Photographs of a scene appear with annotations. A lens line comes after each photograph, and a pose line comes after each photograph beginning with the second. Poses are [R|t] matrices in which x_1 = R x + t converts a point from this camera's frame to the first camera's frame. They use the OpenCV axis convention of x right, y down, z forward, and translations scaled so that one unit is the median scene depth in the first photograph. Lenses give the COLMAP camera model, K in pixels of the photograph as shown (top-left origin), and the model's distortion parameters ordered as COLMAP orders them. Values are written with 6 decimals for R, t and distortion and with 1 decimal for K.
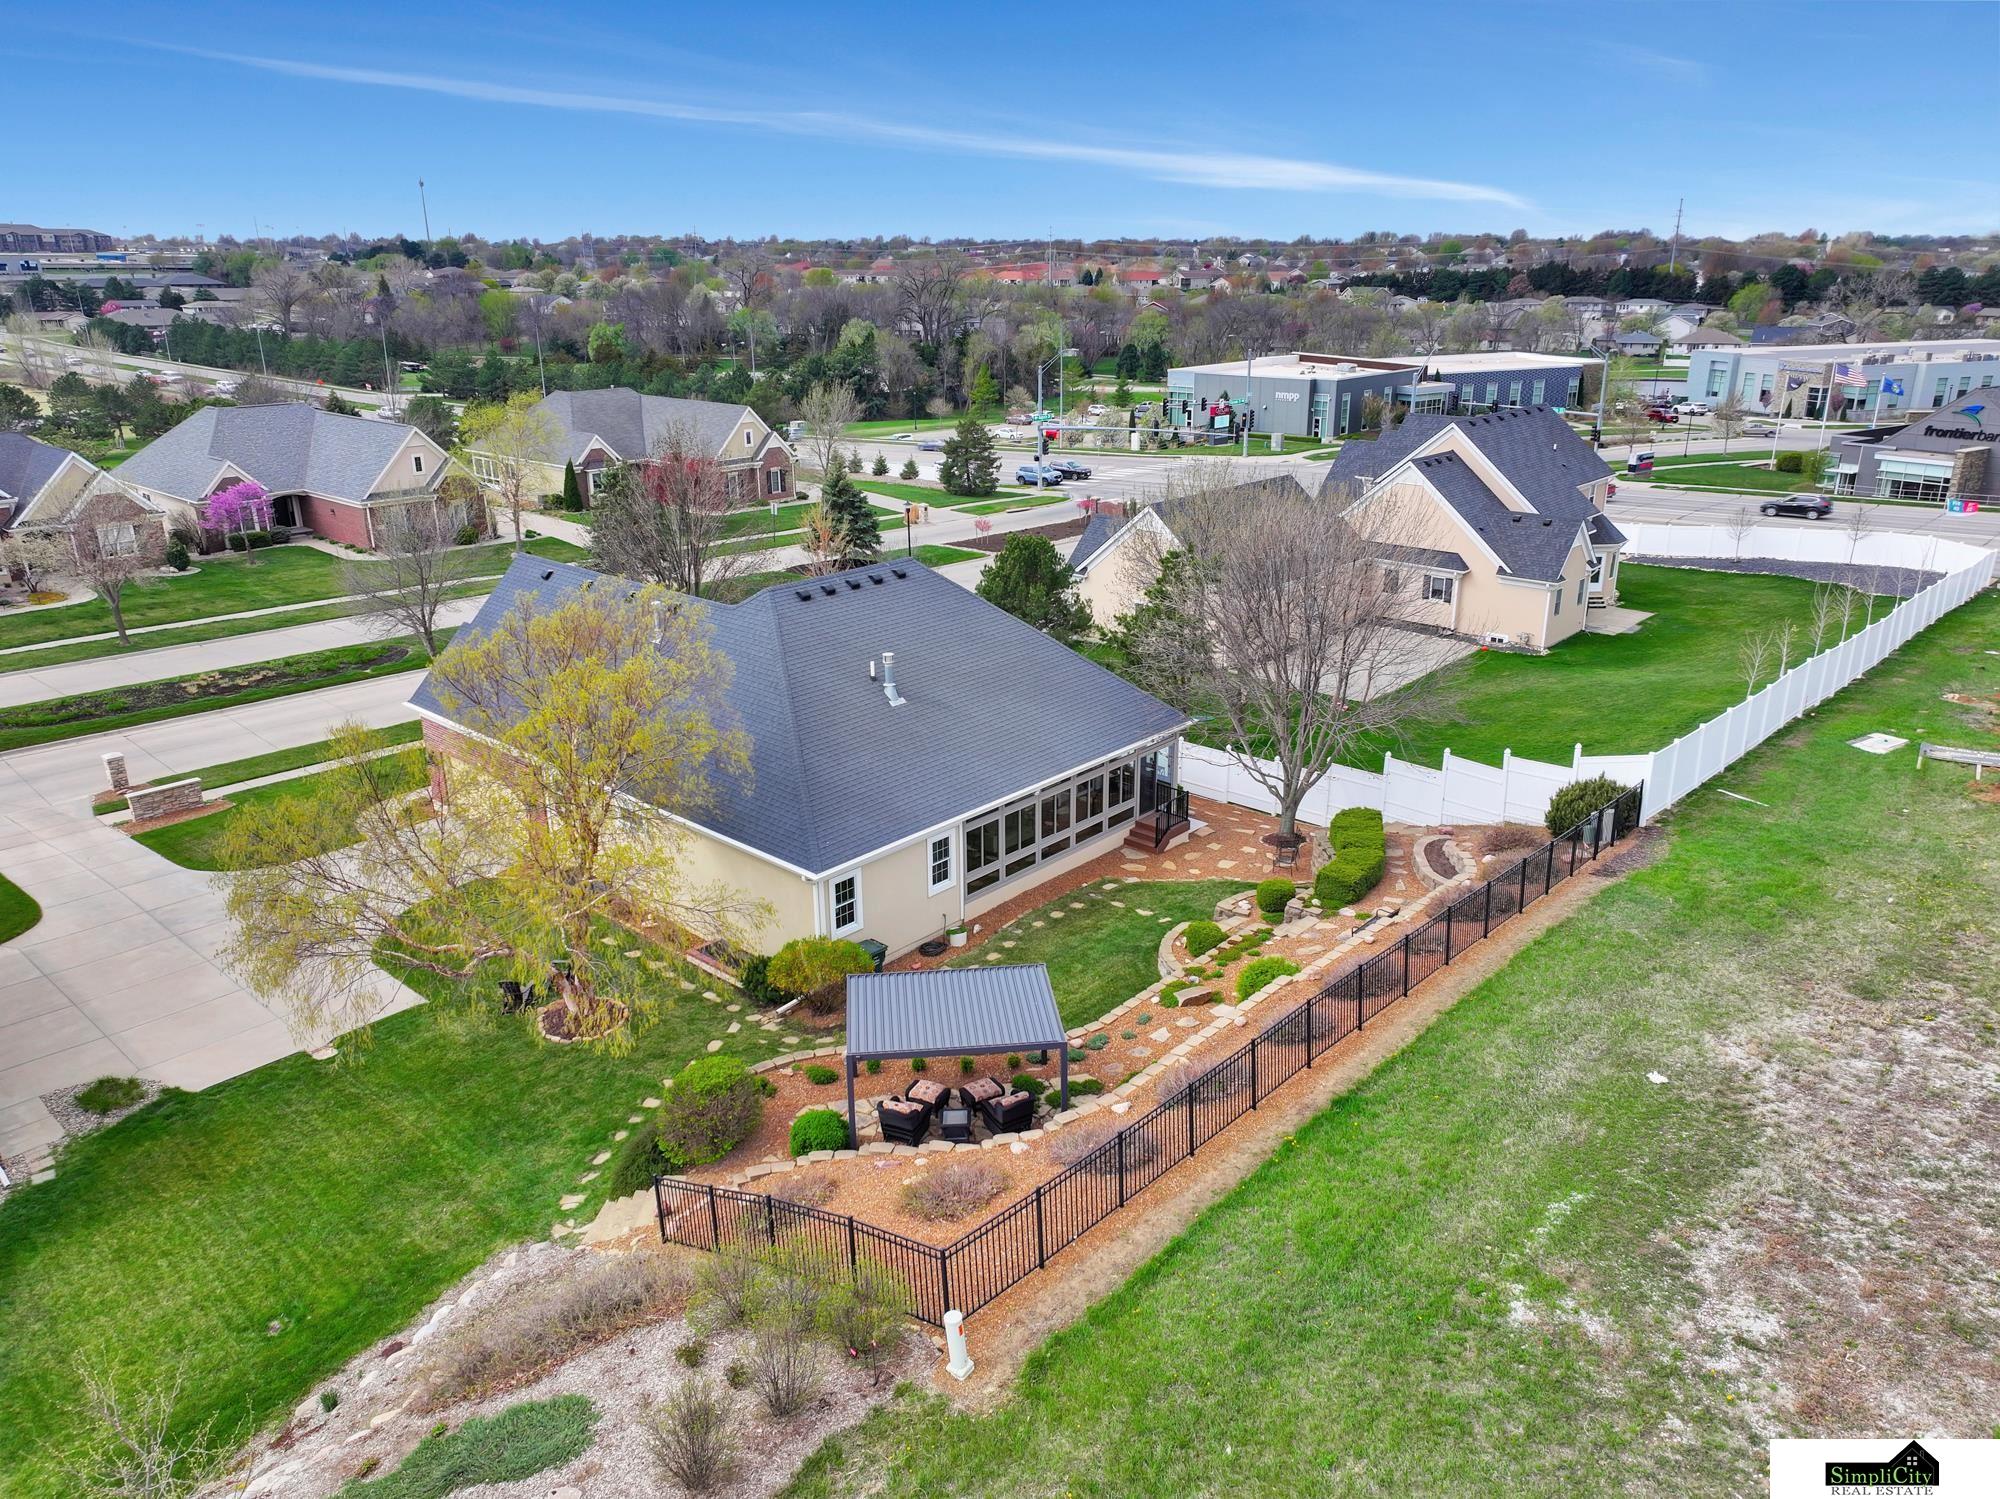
lens RADIAL K [[1399.6, 0, 1000.0], [0, 1399.6, 749.5], [0, 0, 1]] dist [0.007035, 0.006858]
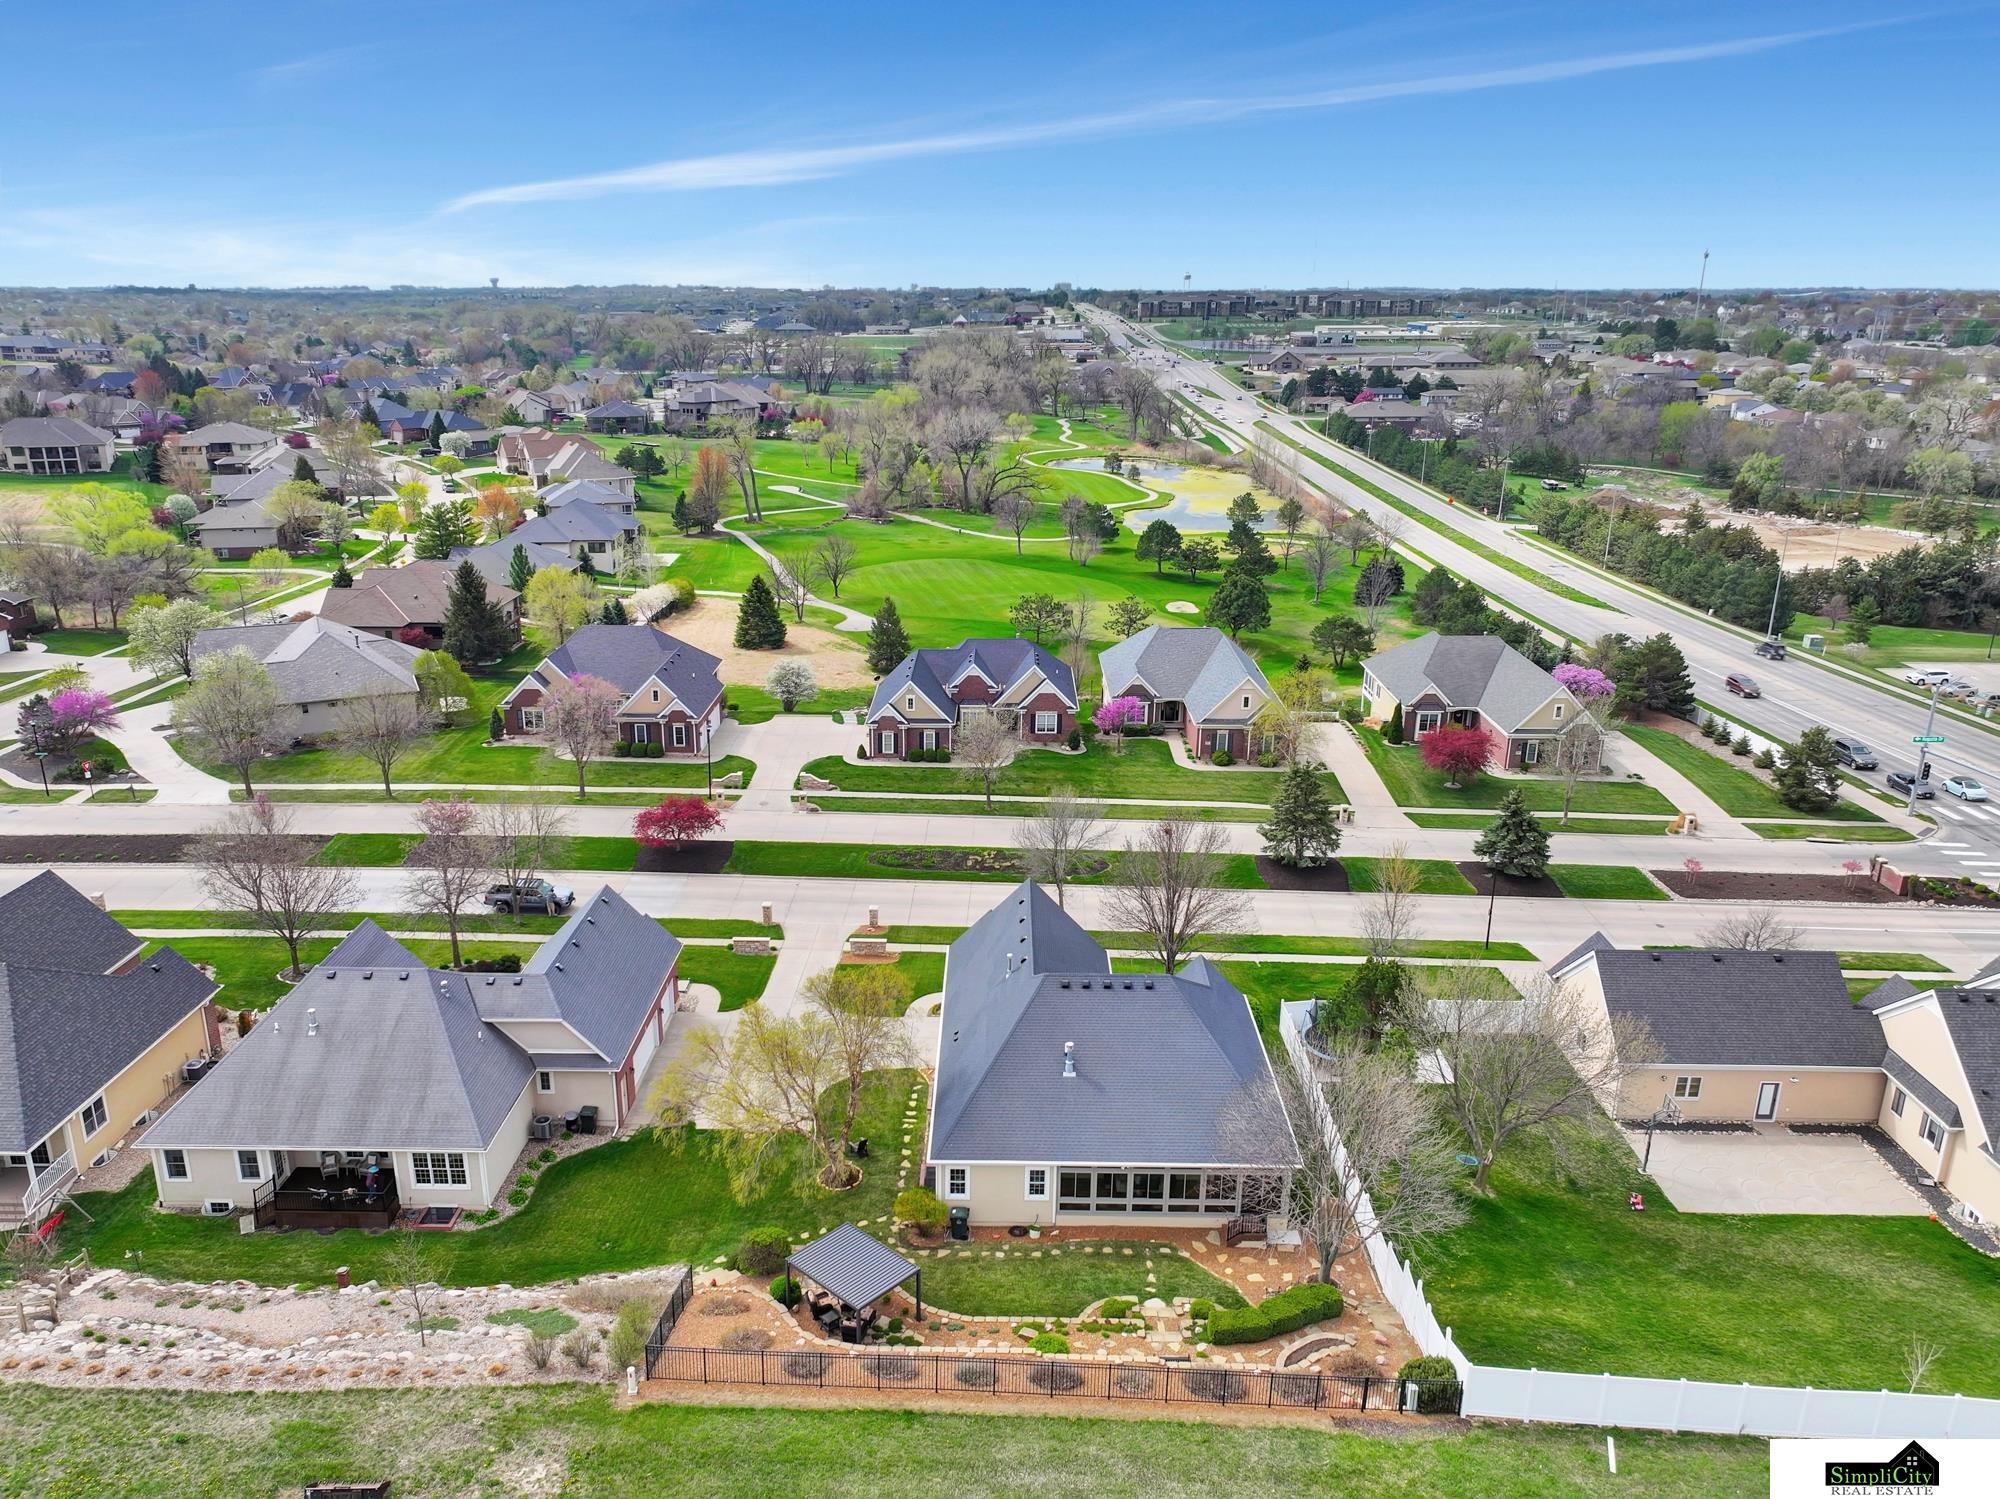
lens RADIAL K [[1385.3, 0, 1013.6], [0, 1385.3, 742.7], [0, 0, 1]] dist [0.001512, -0.048534]
pose [[0.671419, 0.234643, -0.702950, 0.860270], [-0.269207, 0.960978, 0.063640, -0.457611], [0.690452, 0.146510, 0.708386, -0.197644]]
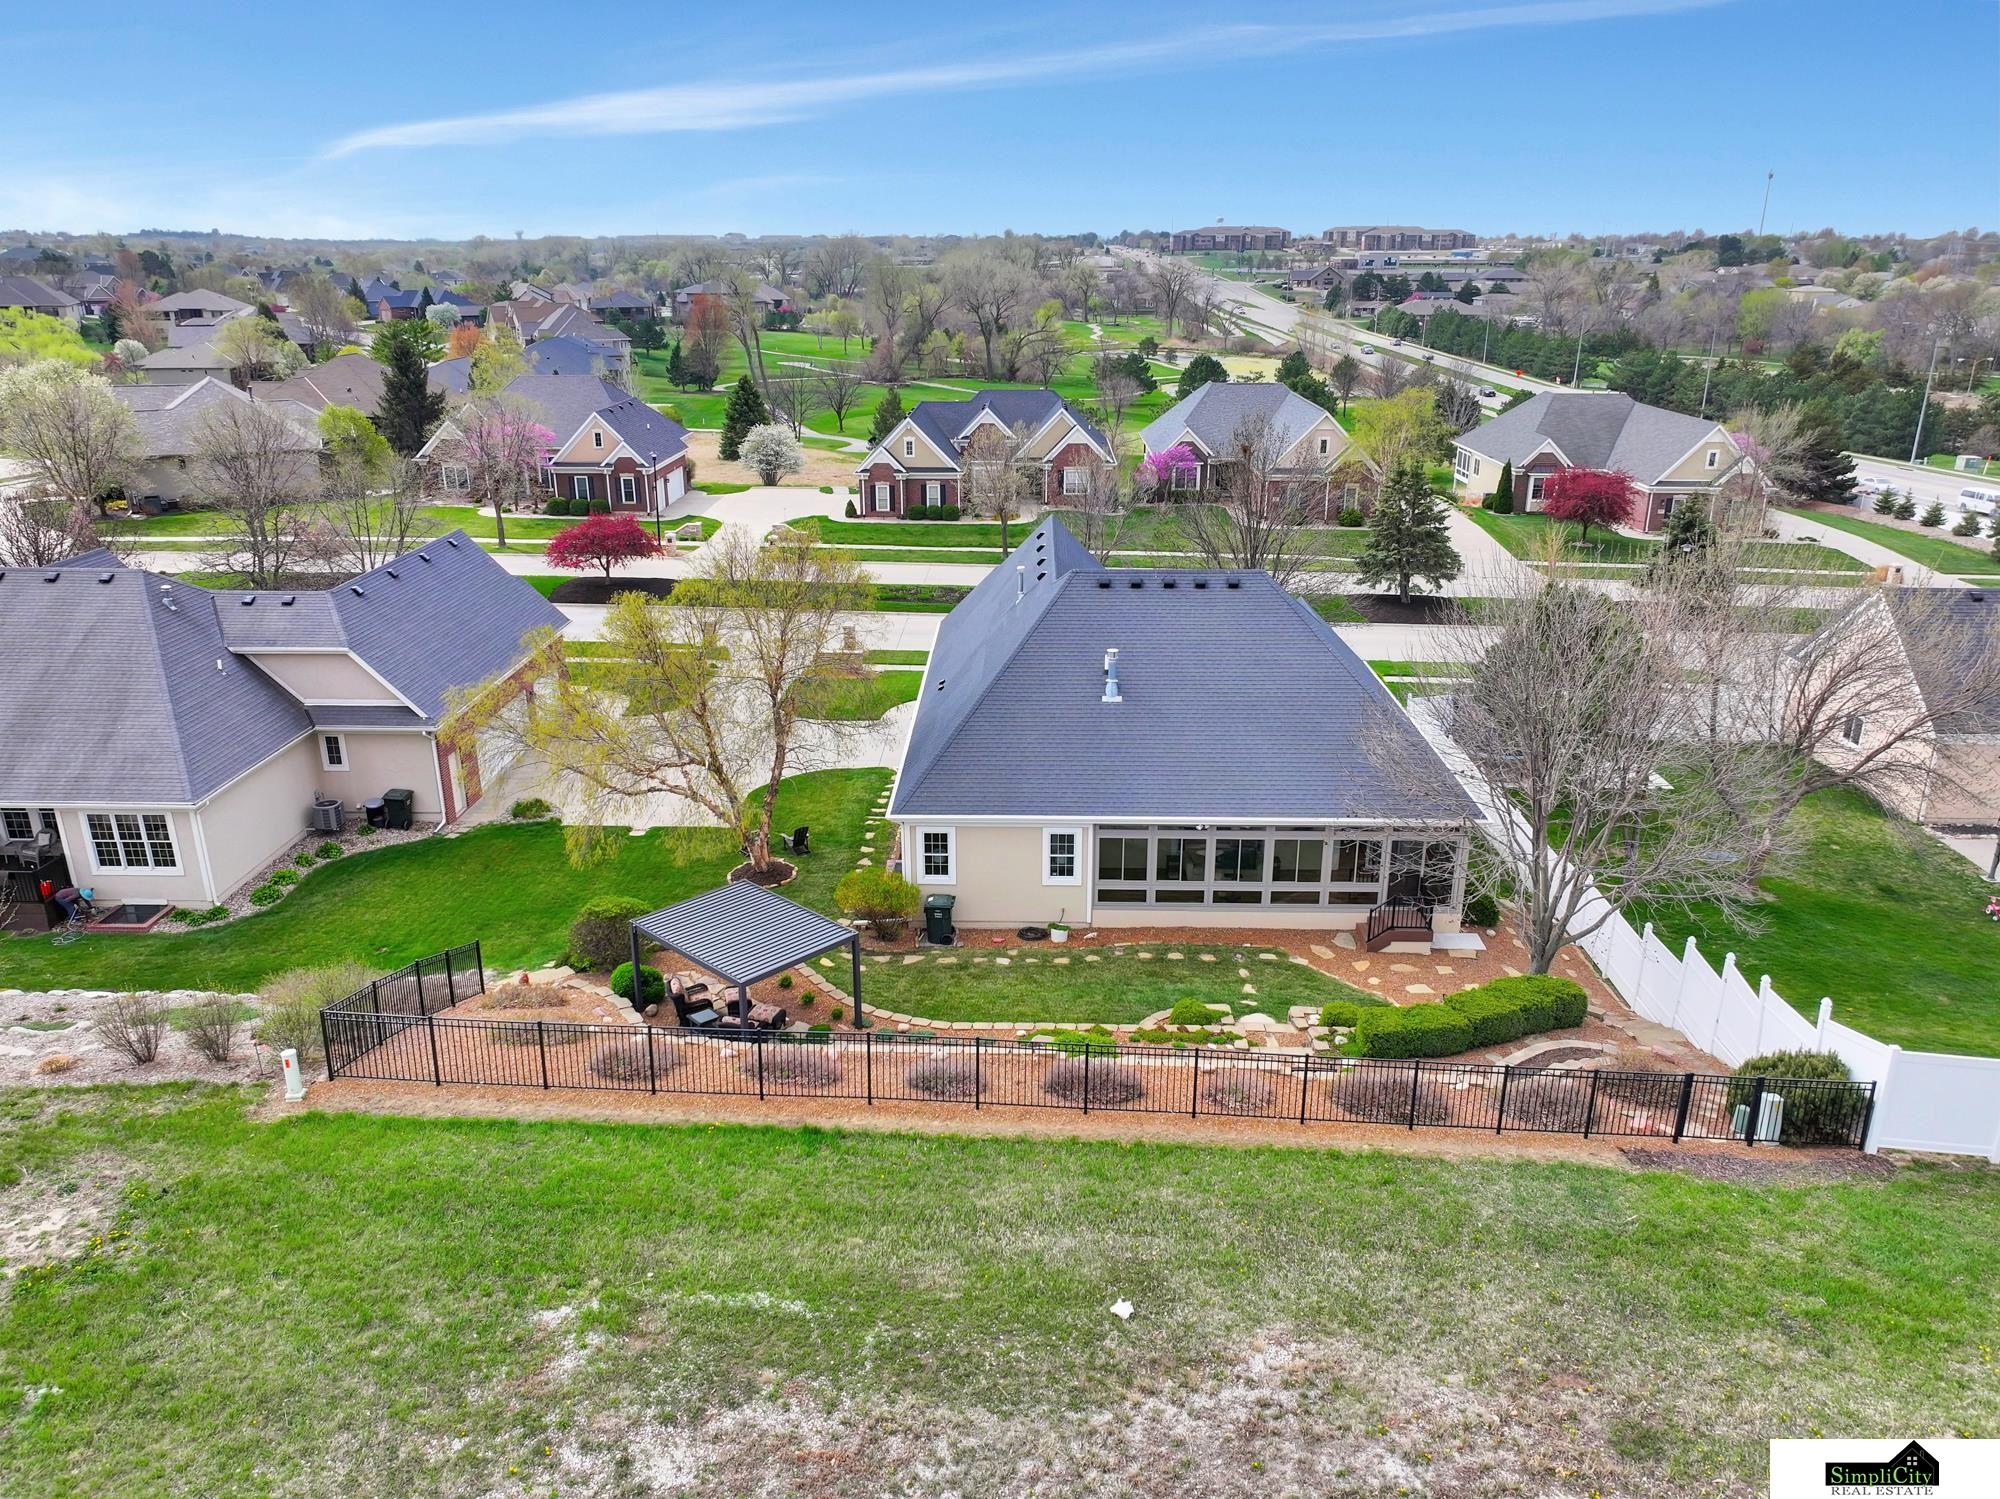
lens RADIAL K [[1402.1, 0, 1000.0], [0, 1402.1, 749.5], [0, 0, 1]] dist [-0.006503, 0.000914]
pose [[0.649640, 0.257078, -0.715457, 0.582079], [-0.254767, 0.960292, 0.113722, -0.089555], [0.716283, 0.108397, 0.689339, 0.241173]]
